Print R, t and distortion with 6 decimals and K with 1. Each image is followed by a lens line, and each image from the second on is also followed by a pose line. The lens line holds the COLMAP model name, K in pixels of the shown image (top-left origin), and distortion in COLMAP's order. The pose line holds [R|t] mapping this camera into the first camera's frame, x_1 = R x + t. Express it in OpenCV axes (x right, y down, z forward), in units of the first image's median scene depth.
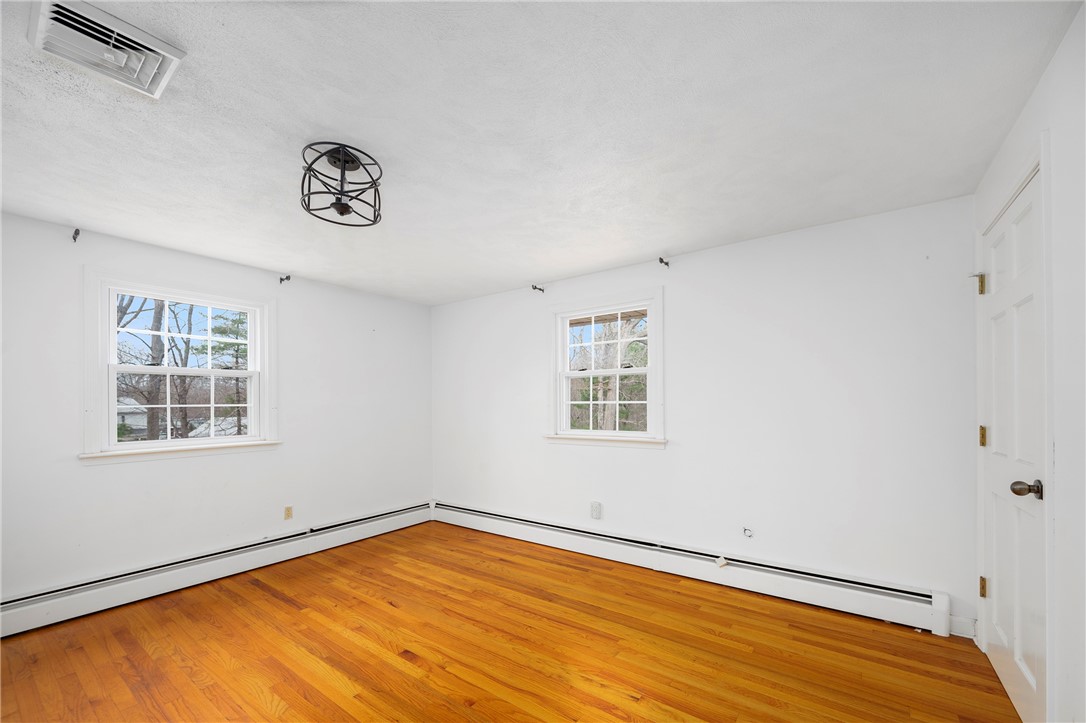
lens RADIAL K [[434.9, 0, 552.3], [0, 434.9, 403.3], [0, 0, 1]] dist [-0.001495, -0.000250]
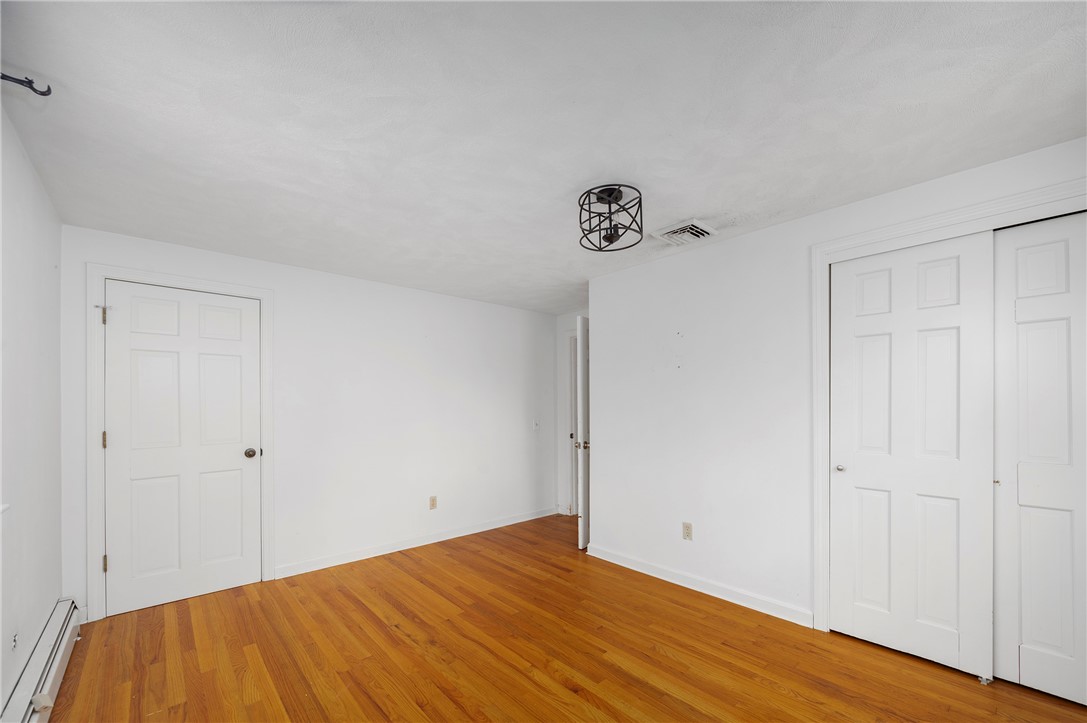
lens RADIAL K [[435.3, 0, 552.8], [0, 435.3, 403.3], [0, 0, 1]] dist [-0.001495, -0.000250]
pose [[-0.978331, 0.016180, 0.206416, -0.503747], [0.015568, 0.999868, -0.004589, -0.002366], [-0.206463, -0.001276, -0.978454, 1.940984]]
